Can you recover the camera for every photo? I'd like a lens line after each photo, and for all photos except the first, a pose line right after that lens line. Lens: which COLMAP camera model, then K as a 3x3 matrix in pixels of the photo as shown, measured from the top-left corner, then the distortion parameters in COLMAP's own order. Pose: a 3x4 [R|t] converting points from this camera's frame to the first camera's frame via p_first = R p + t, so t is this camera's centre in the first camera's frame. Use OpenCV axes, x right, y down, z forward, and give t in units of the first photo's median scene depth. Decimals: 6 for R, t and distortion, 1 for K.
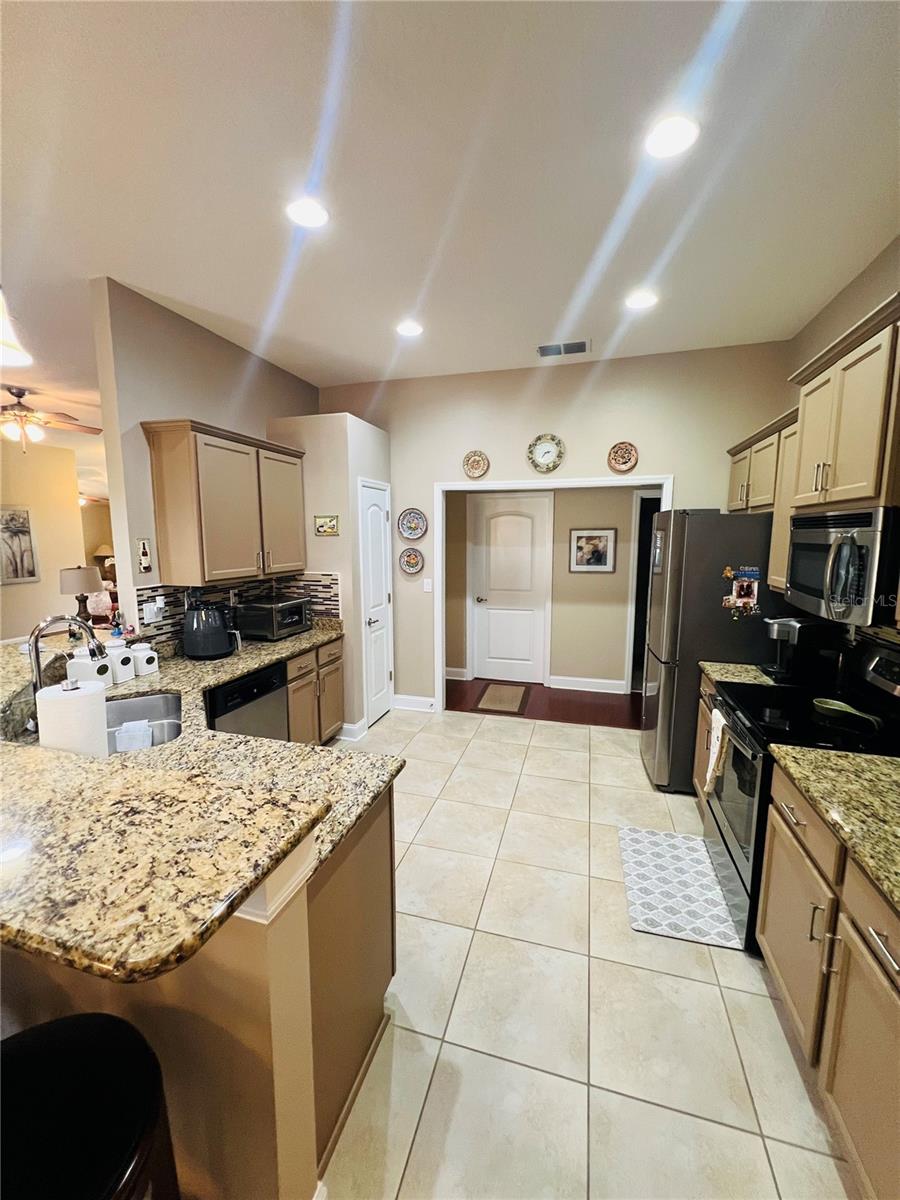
lens RADIAL K [[479.4, 0, 451.6], [0, 479.4, 598.4], [0, 0, 1]] dist [-0.002148, -0.000254]
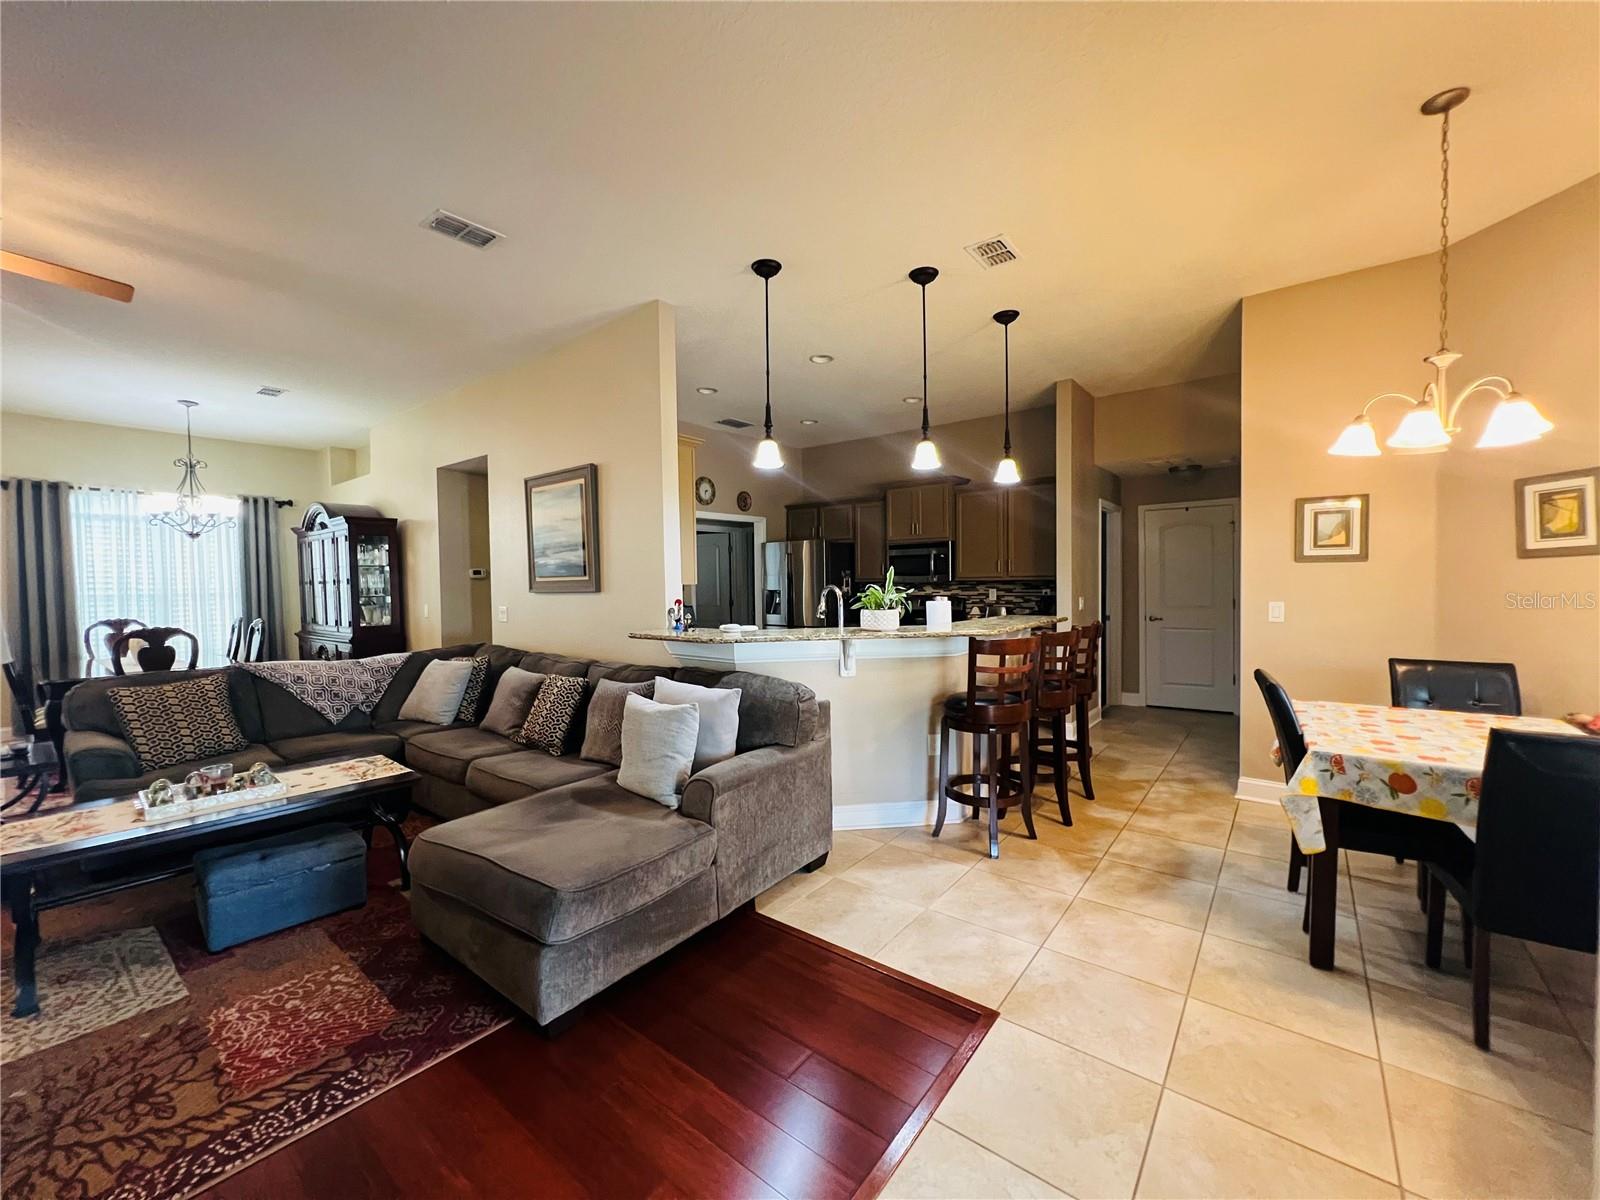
lens RADIAL K [[639.3, 0, 796.3], [0, 639.3, 600.6], [0, 0, 1]] dist [-0.002148, -0.000254]
pose [[0.377348, -0.034371, 0.925433, -1.837307], [0.136129, 0.990514, -0.018719, 0.073299], [-0.916011, 0.133042, 0.378448, 0.236223]]
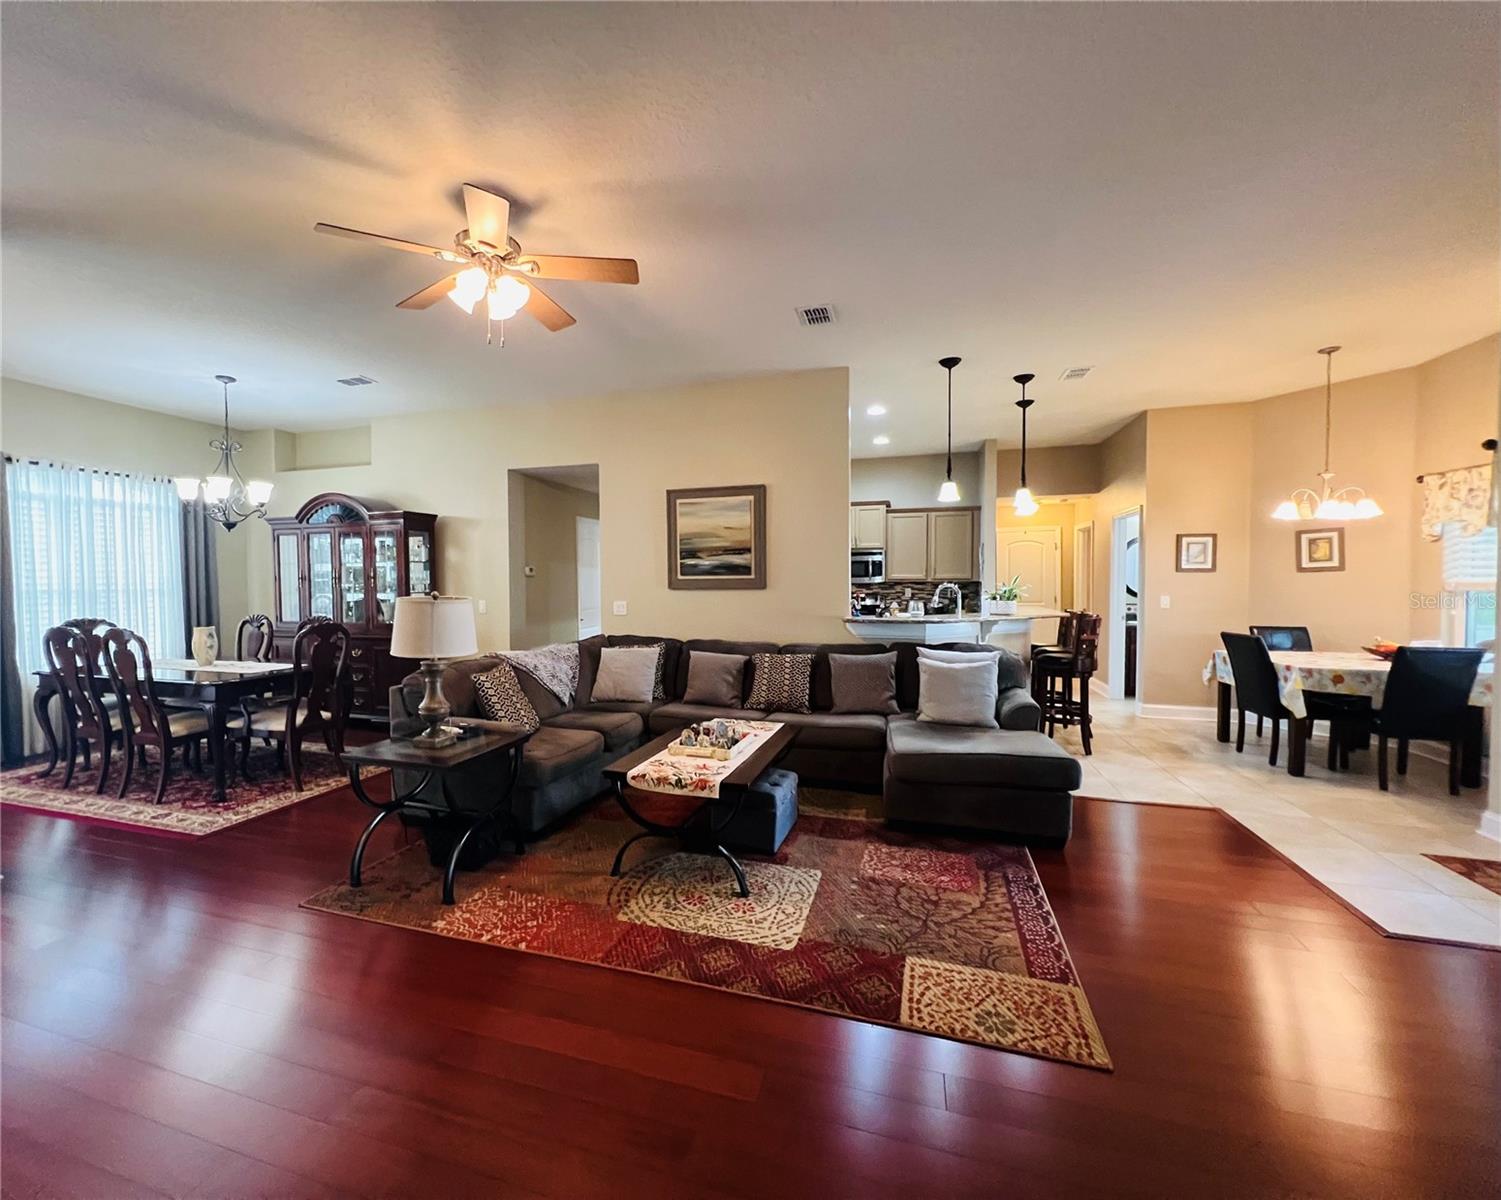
lens RADIAL K [[640.0, 0, 697.9], [0, 640.0, 600.2], [0, 0, 1]] dist [-0.004452, 0.001547]
pose [[0.031259, -0.032821, 0.998972, -2.488417], [0.136891, 0.990183, 0.028249, -0.082312], [-0.990093, 0.135867, 0.035445, 1.356174]]
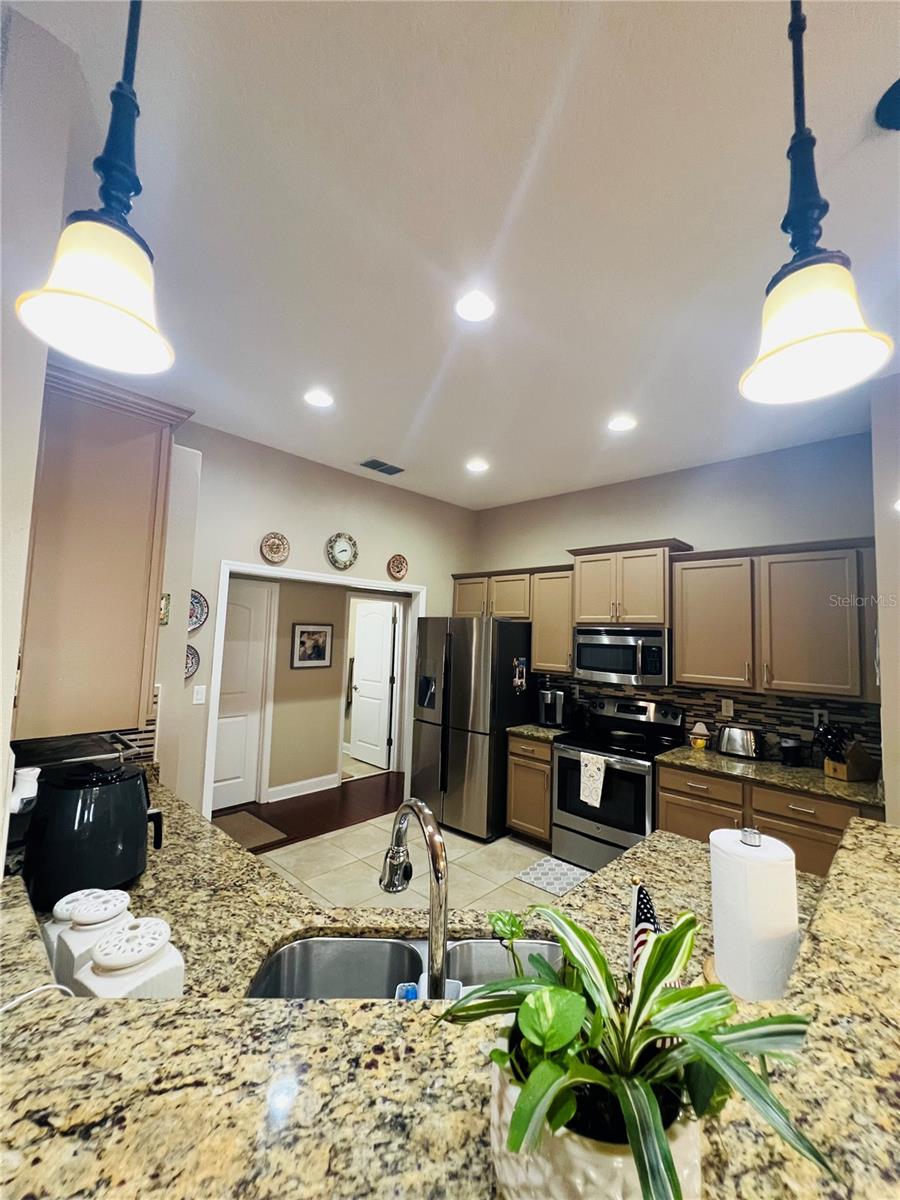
lens RADIAL K [[479.4, 0, 451.8], [0, 479.4, 598.6], [0, 0, 1]] dist [-0.002148, -0.000254]
pose [[0.459693, 0.083974, 0.884099, -0.829902], [0.084357, 0.986889, -0.137599, -0.060888], [-0.884062, 0.137834, 0.446582, 0.498875]]
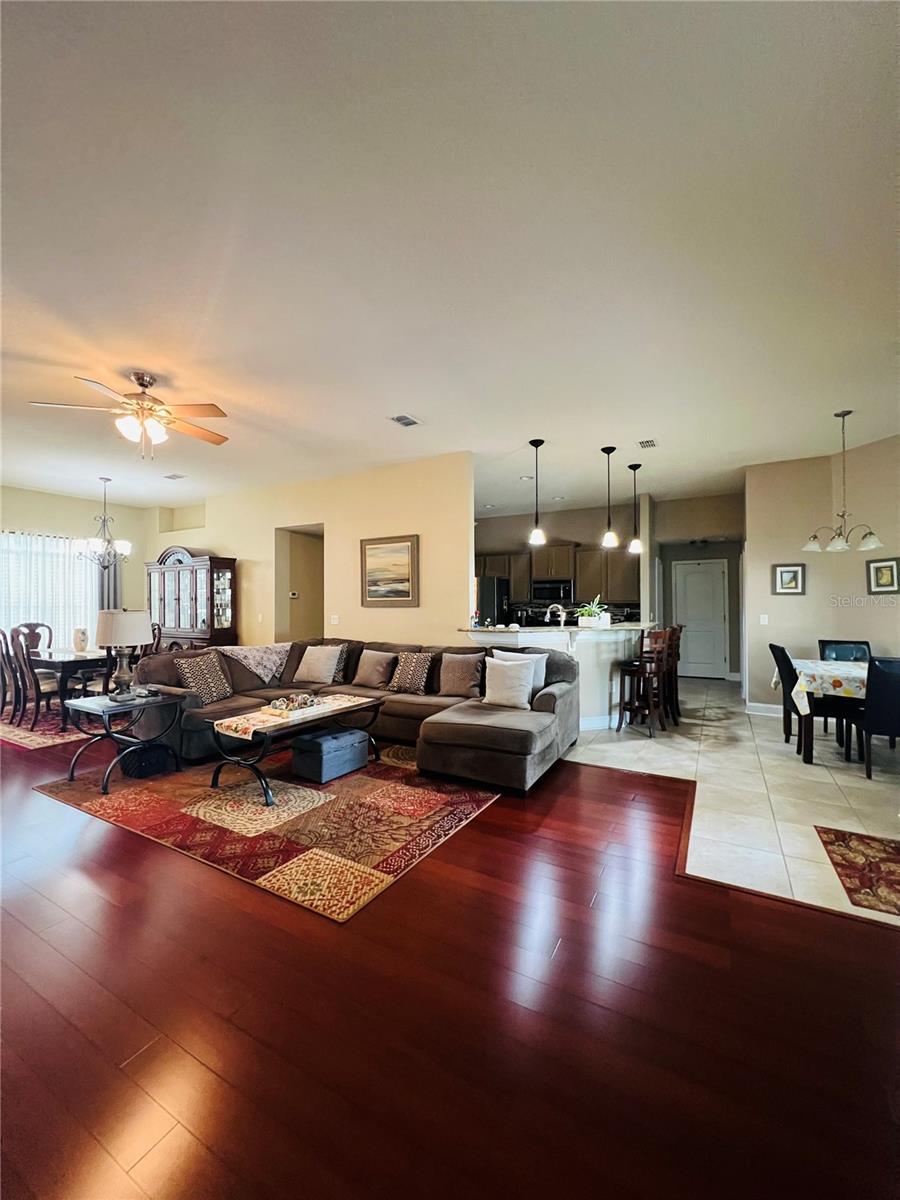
lens RADIAL K [[479.4, 0, 450.8], [0, 479.4, 599.6], [0, 0, 1]] dist [-0.002148, -0.000254]
pose [[0.229520, 0.003887, 0.973296, -2.523314], [0.130864, 0.990789, -0.034817, 0.019750], [-0.964466, 0.135360, 0.226897, 0.641574]]
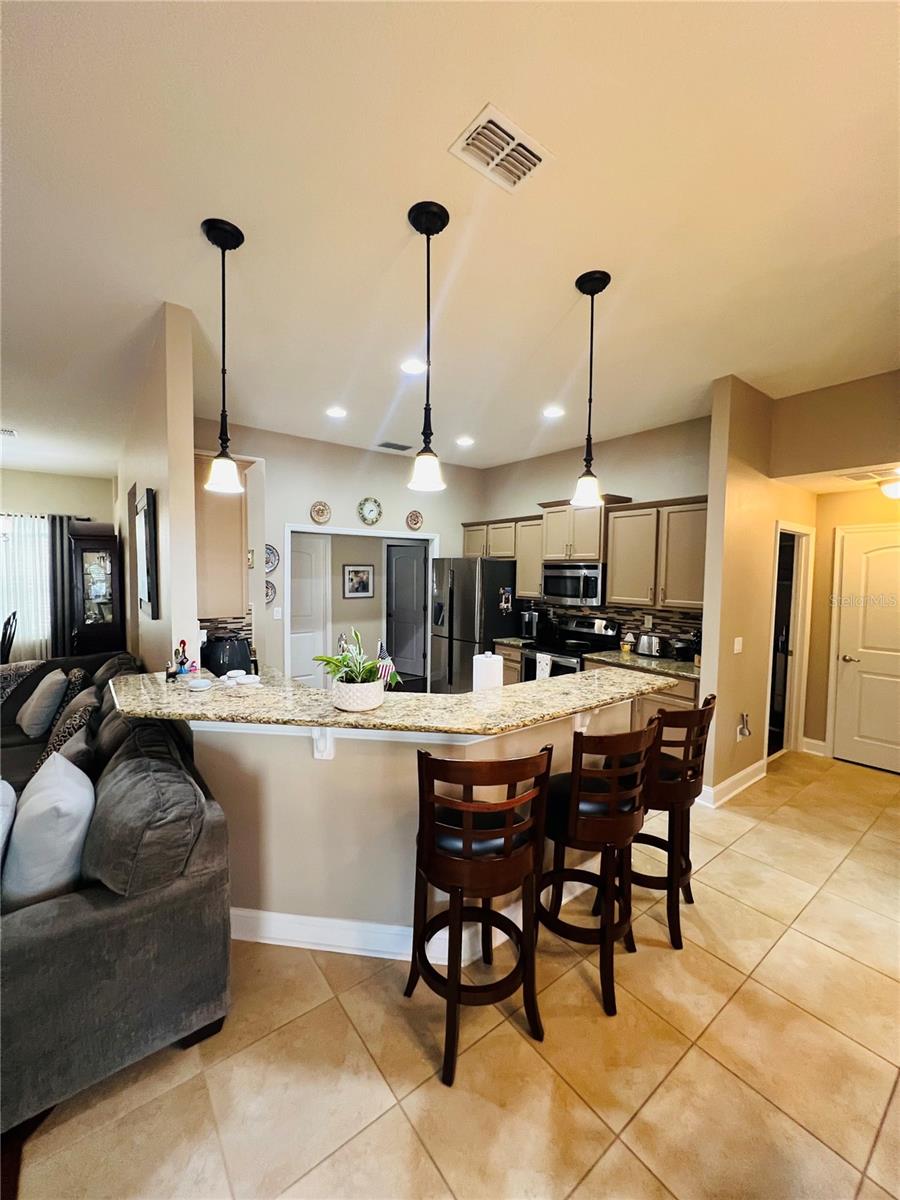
lens RADIAL K [[479.4, 0, 451.7], [0, 479.4, 599.2], [0, 0, 1]] dist [-0.002148, -0.000254]
pose [[0.590384, -0.038509, 0.806203, -1.111908], [0.092914, 0.995463, -0.020492, 0.000385], [-0.801757, 0.087006, 0.591284, 0.023318]]
